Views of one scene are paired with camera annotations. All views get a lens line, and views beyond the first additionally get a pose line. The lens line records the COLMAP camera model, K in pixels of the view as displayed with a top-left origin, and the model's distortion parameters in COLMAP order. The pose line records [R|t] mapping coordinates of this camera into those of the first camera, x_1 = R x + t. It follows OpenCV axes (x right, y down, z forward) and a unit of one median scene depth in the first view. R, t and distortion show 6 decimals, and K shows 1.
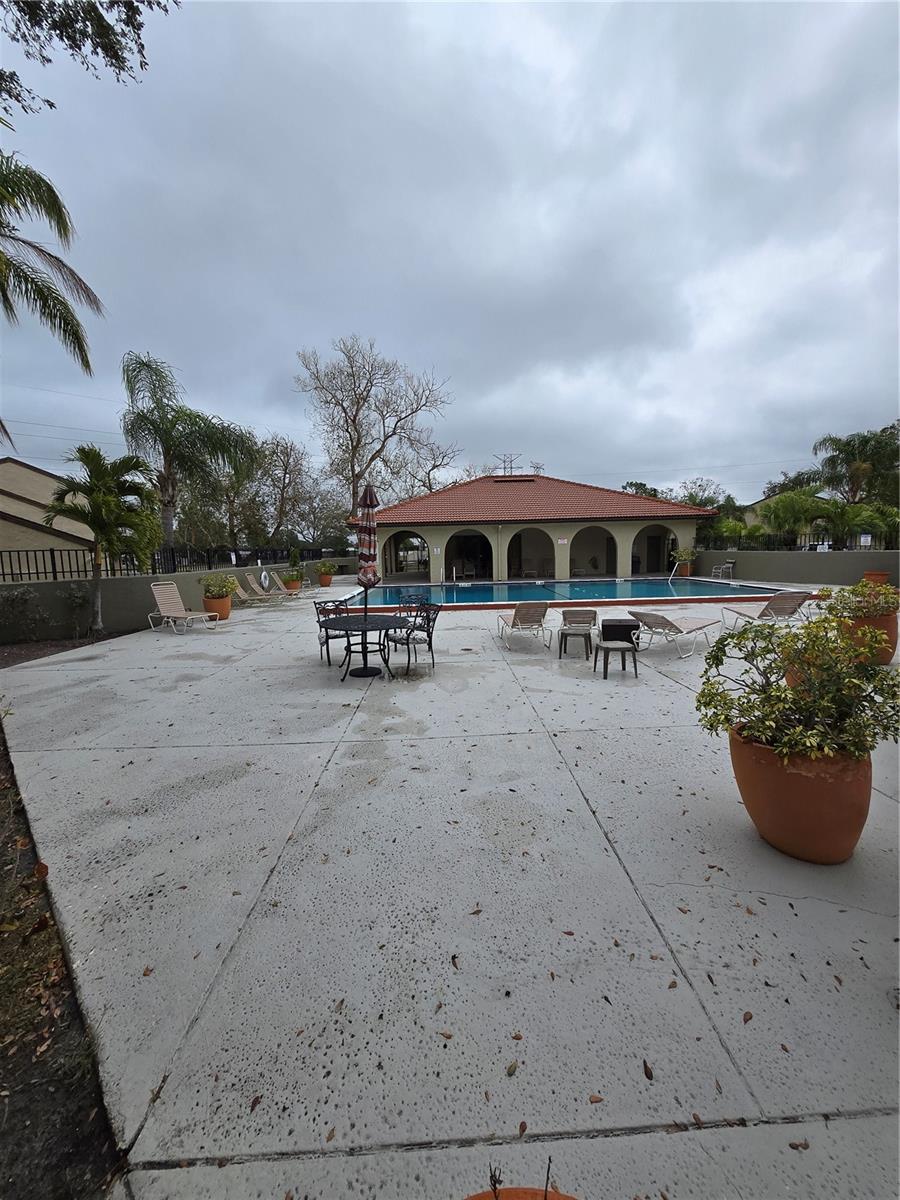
lens RADIAL K [[469.6, 0, 452.2], [0, 469.6, 600.8], [0, 0, 1]] dist [0.000597, -0.000494]
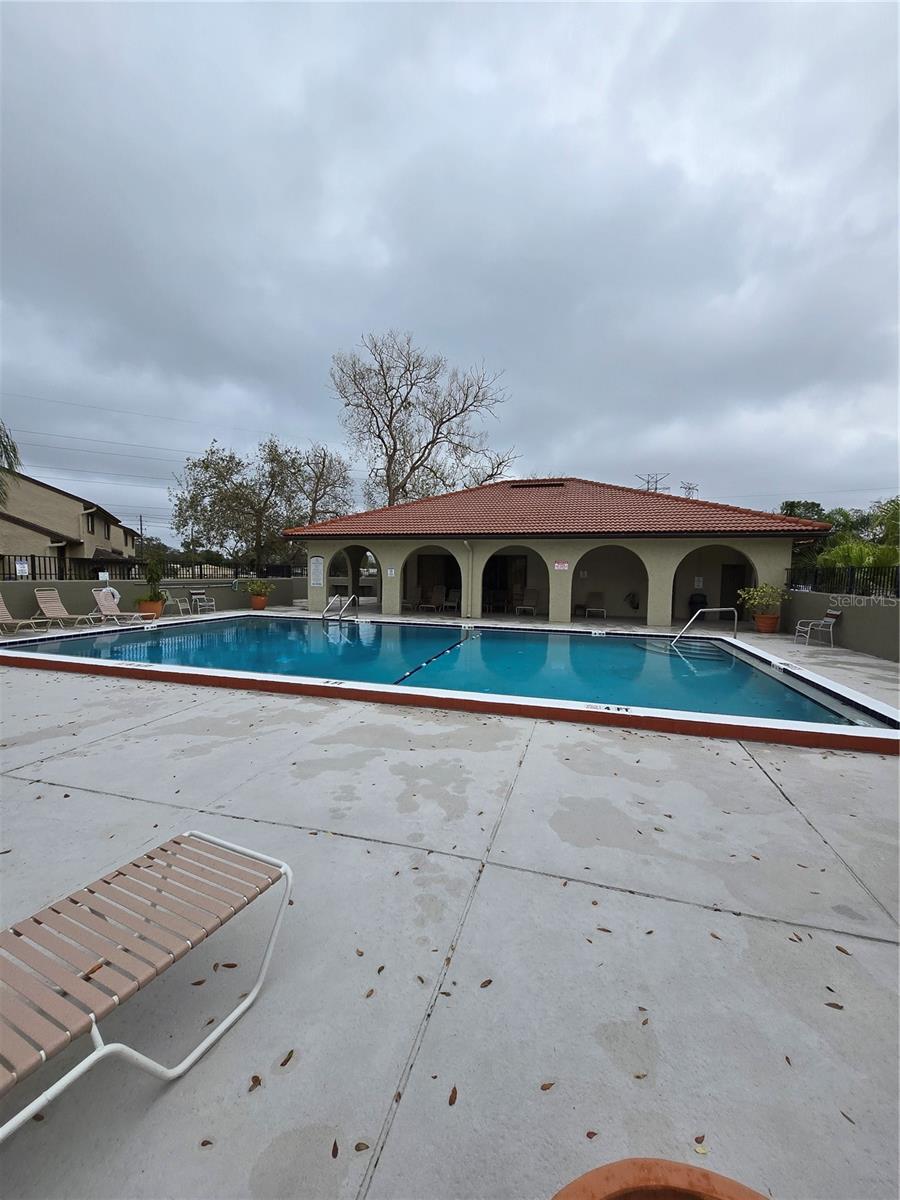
lens RADIAL K [[469.6, 0, 452.2], [0, 469.6, 600.8], [0, 0, 1]] dist [0.000597, -0.000494]
pose [[0.946869, 0.064379, -0.315112, 0.301176], [-0.081095, 0.995895, -0.040213, -0.035532], [0.311229, 0.063630, 0.948202, 0.301422]]
